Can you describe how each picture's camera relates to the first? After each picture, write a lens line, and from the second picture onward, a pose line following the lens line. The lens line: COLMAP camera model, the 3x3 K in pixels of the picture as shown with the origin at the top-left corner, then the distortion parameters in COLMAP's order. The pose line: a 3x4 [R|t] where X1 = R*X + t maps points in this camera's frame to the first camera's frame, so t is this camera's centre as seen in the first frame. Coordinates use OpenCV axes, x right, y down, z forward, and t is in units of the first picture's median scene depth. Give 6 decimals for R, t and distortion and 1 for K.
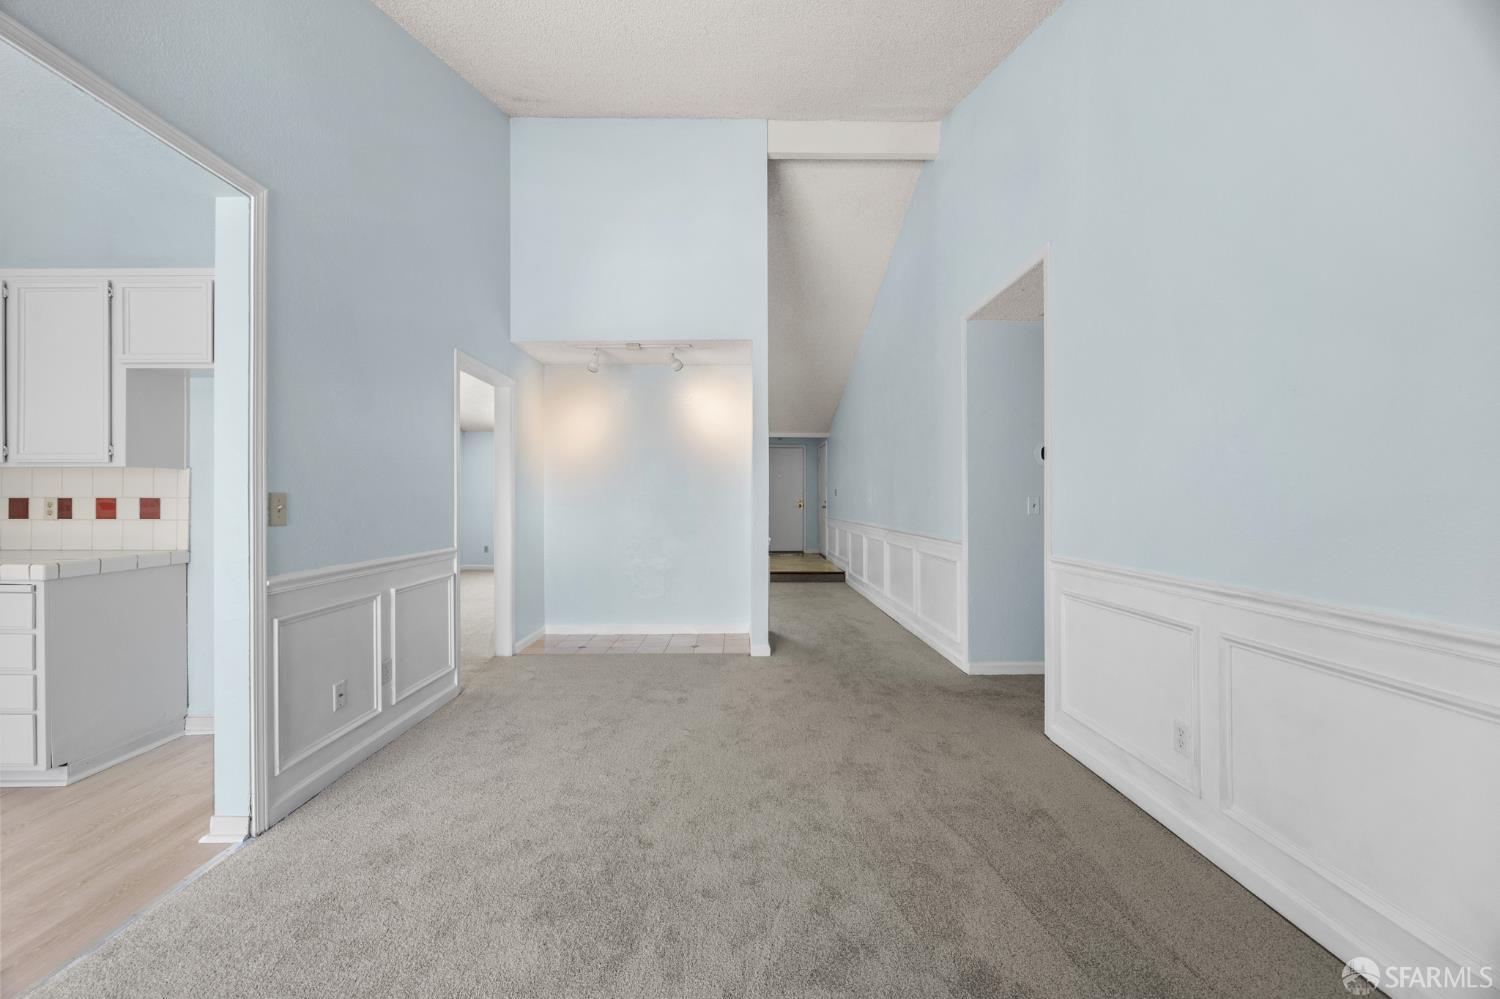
lens RADIAL K [[563.0, 0, 744.5], [0, 563.0, 502.3], [0, 0, 1]] dist [-0.013735, -0.000045]
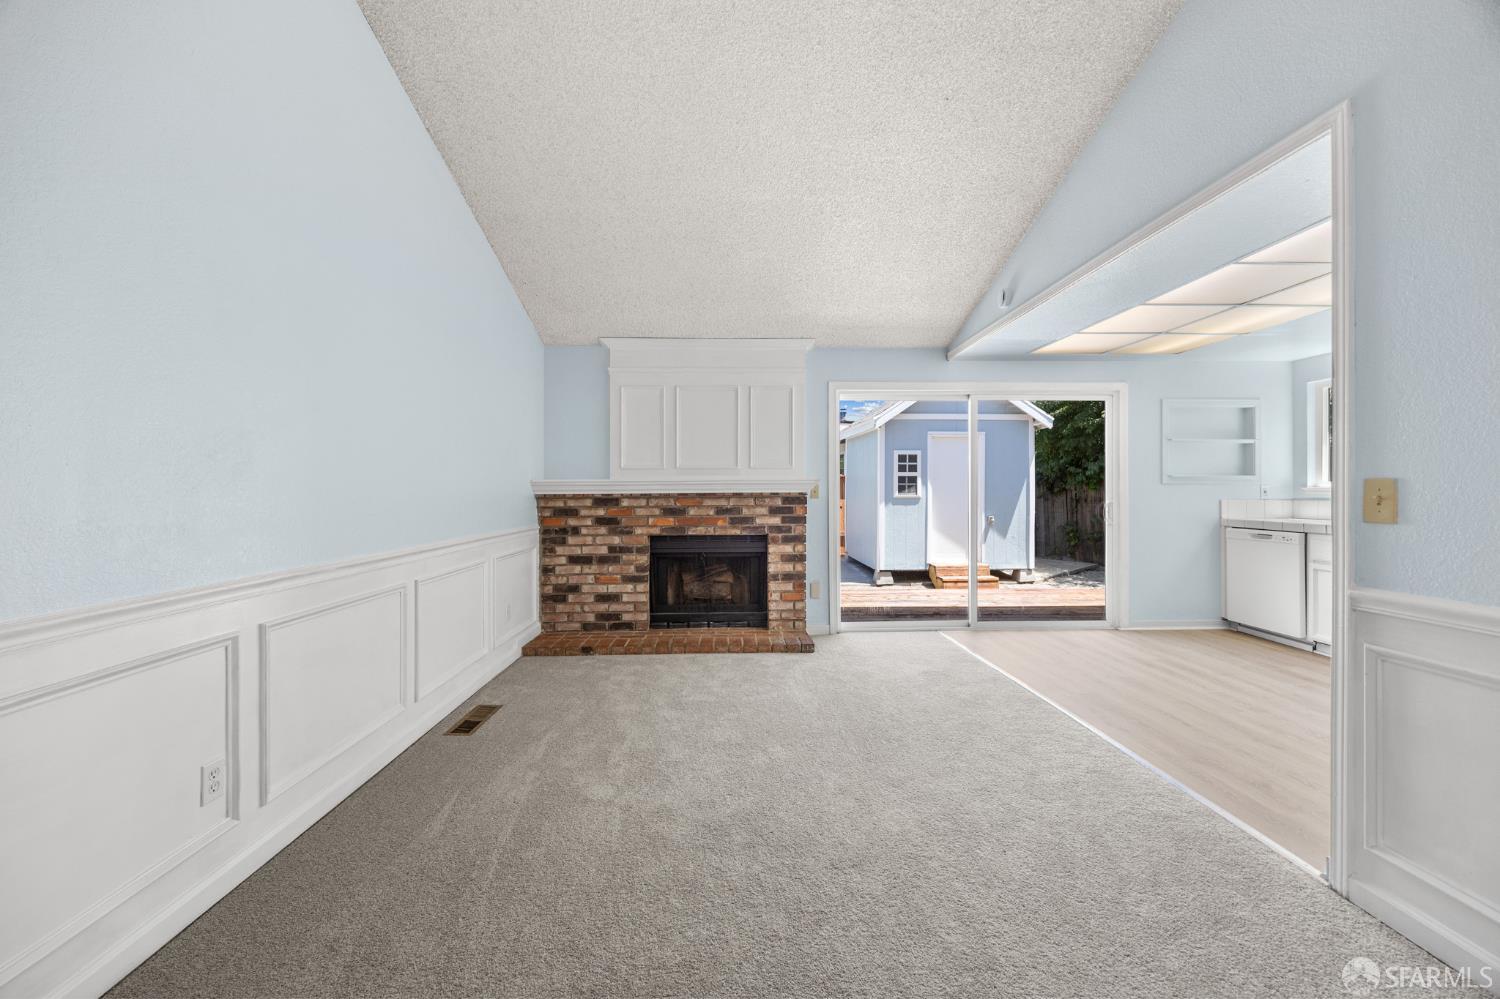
lens RADIAL K [[566.0, 0, 750.8], [0, 566.0, 494.9], [0, 0, 1]] dist [-0.002394, 0.000152]
pose [[-0.999661, 0.000695, -0.026019, 0.017972], [0.000394, 0.999933, 0.011592, -0.002883], [0.026025, 0.011578, -0.999594, 1.523113]]
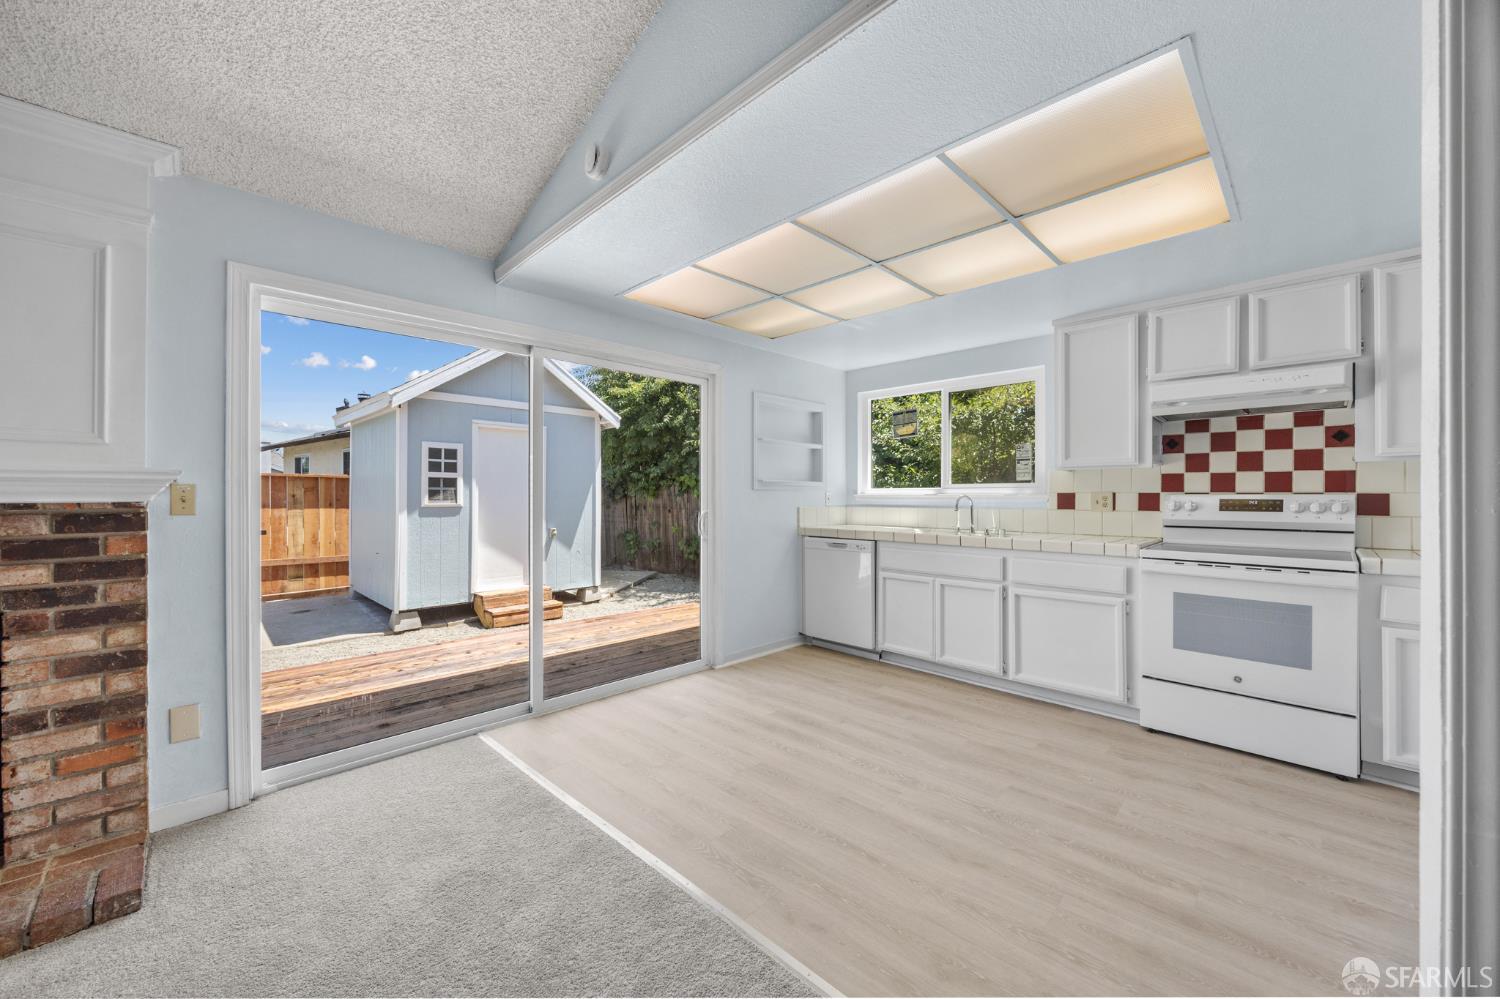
lens RADIAL K [[566.0, 0, 750.8], [0, 566.0, 494.9], [0, 0, 1]] dist [-0.002394, 0.000152]
pose [[-0.714019, -0.002777, -0.700121, -0.271860], [-0.002937, 0.999995, -0.000971, -0.000646], [0.700120, 0.001364, -0.714024, 0.788379]]
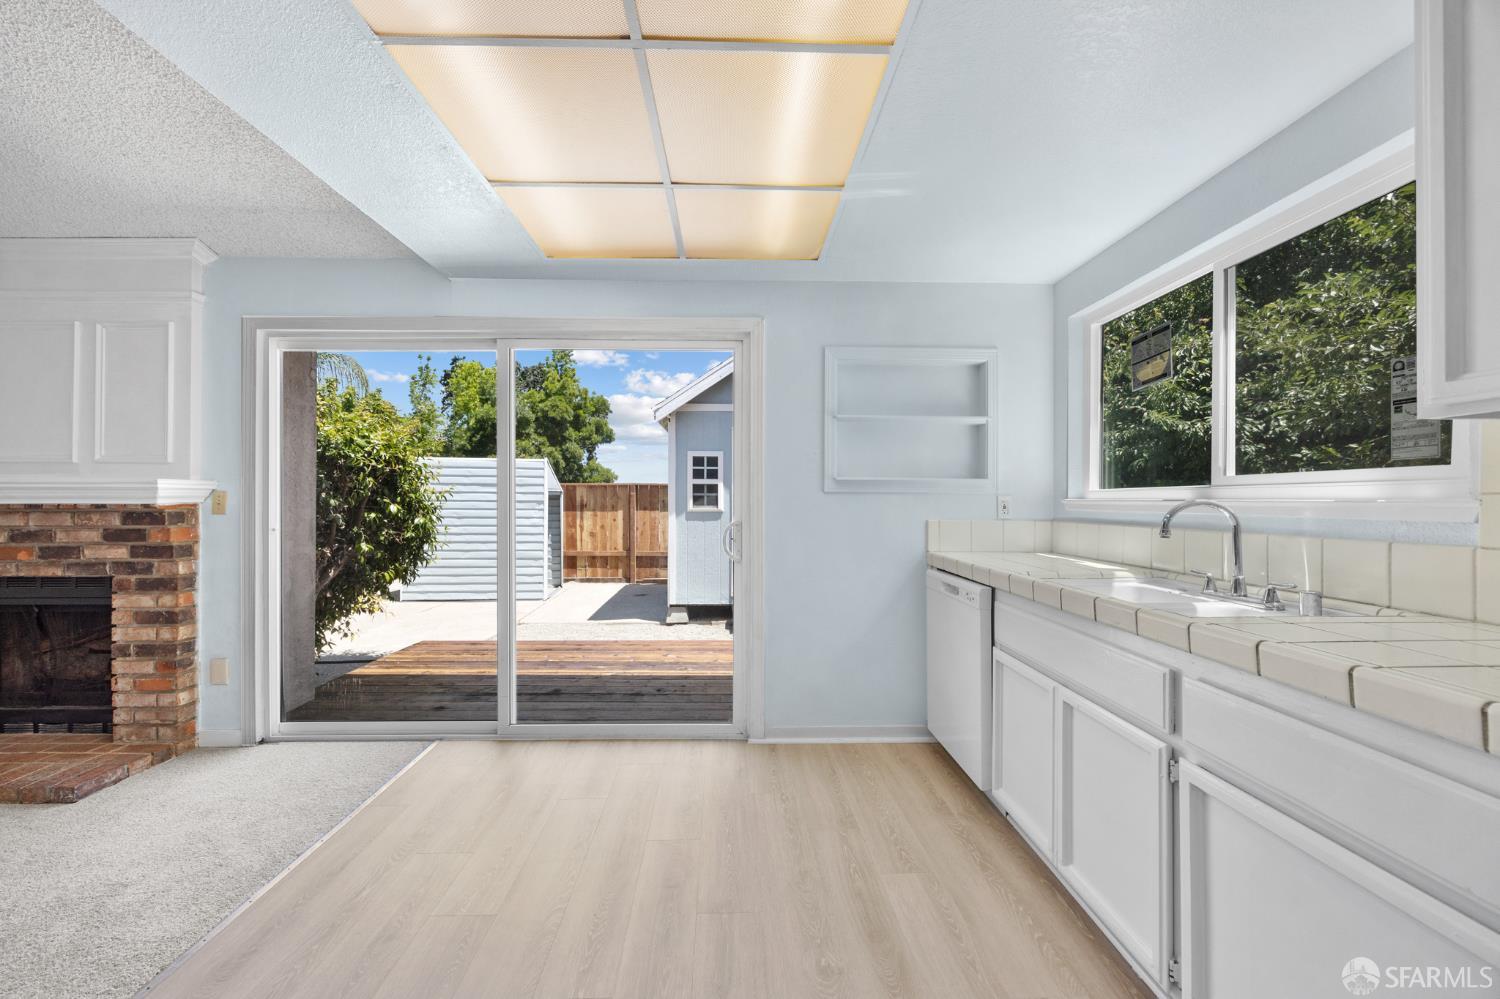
lens RADIAL K [[575.3, 0, 740.7], [0, 575.3, 500.3], [0, 0, 1]] dist [-0.001773, -0.000176]
pose [[-0.999921, -0.004845, -0.011557, -1.318224], [-0.004857, 0.999988, 0.001021, -0.002921], [0.011552, 0.001077, -0.999933, 0.742765]]
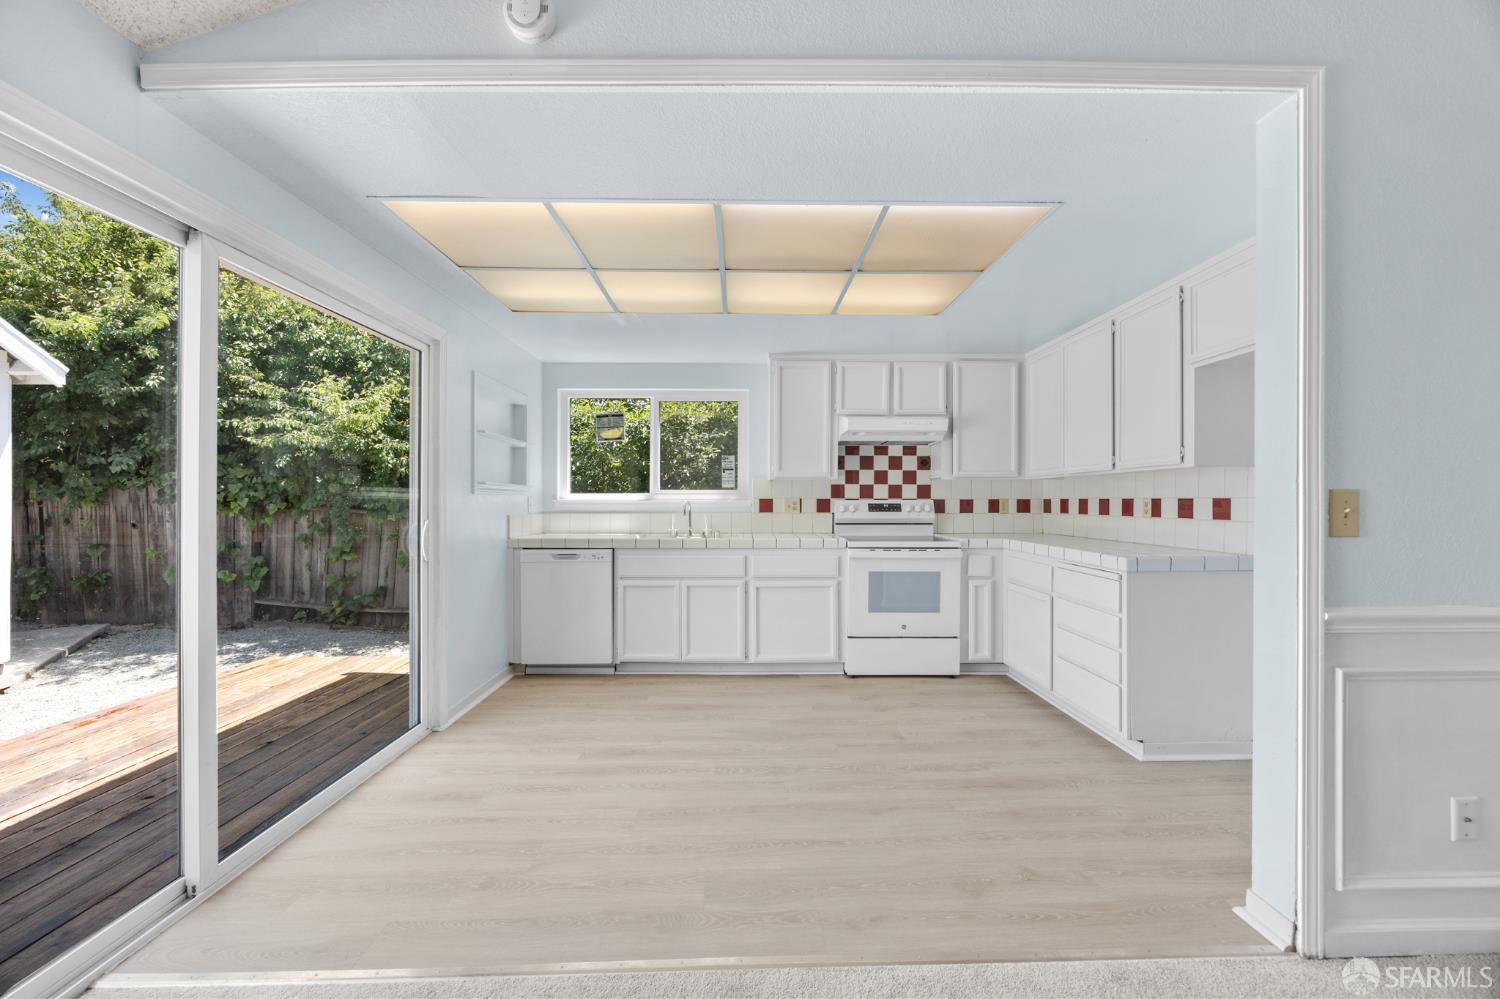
lens RADIAL K [[566.5, 0, 745.7], [0, 566.5, 502.8], [0, 0, 1]] dist [-0.002891, 0.000296]
pose [[-0.002280, 0.002746, -0.999994, -0.110009], [-0.000840, 0.999996, 0.002748, -0.001684], [0.999997, 0.000847, -0.002277, 0.218780]]
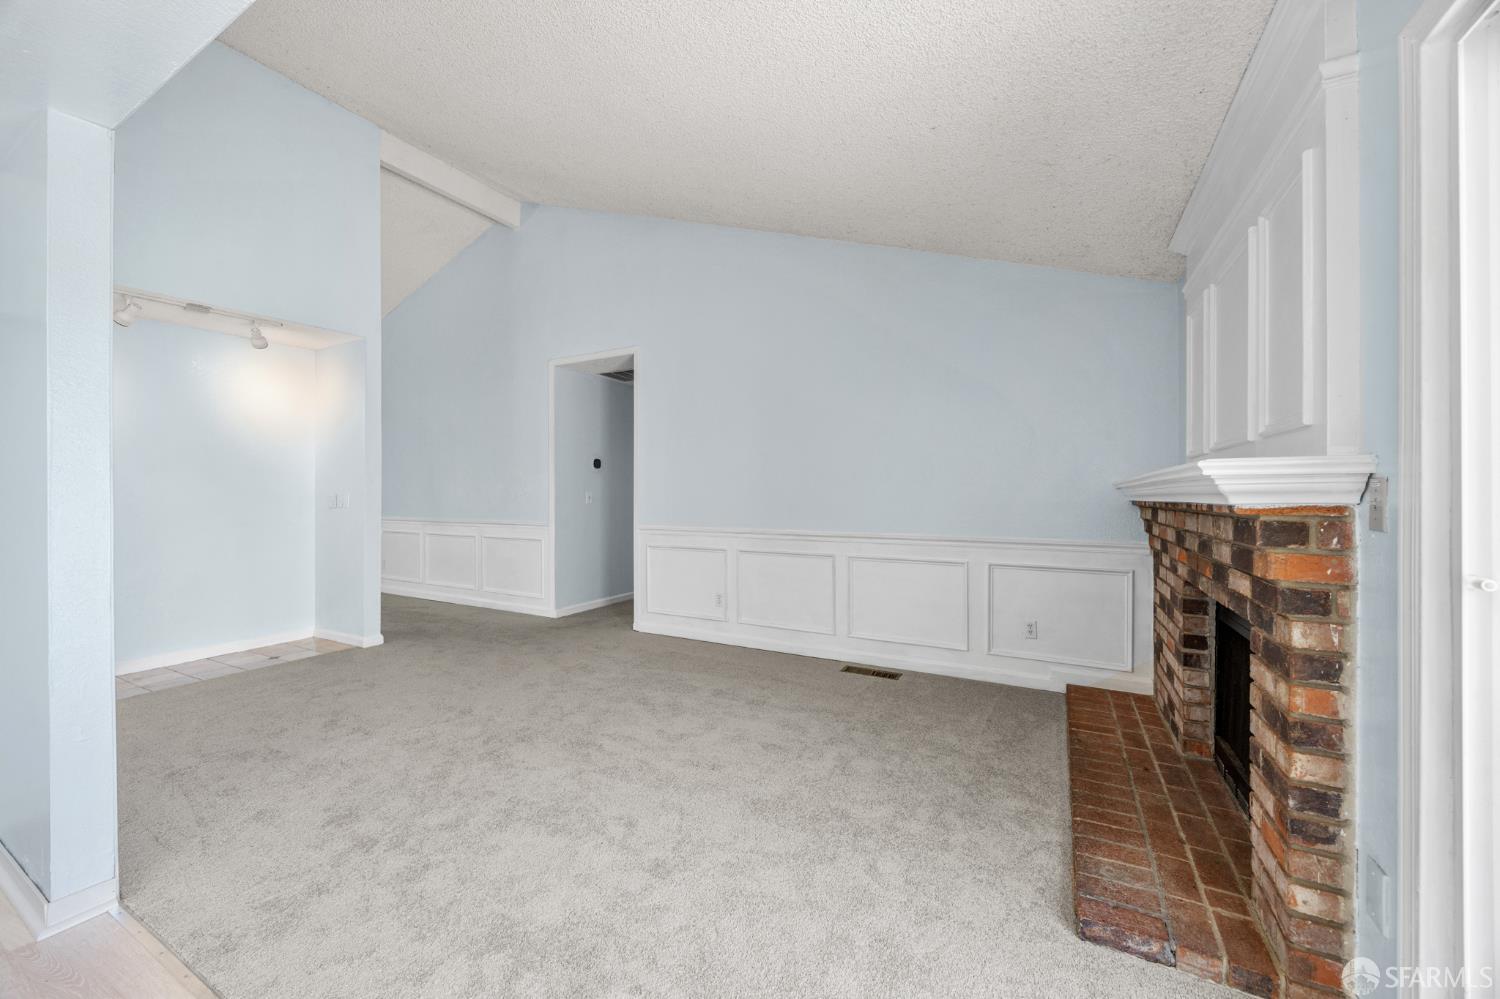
lens RADIAL K [[566.0, 0, 750.8], [0, 566.0, 494.9], [0, 0, 1]] dist [-0.002394, 0.000152]
pose [[0.486244, -0.001414, 0.873822, -0.973473], [0.003603, 0.999993, -0.000387, -0.002057], [-0.873815, 0.003337, 0.486246, -0.200486]]
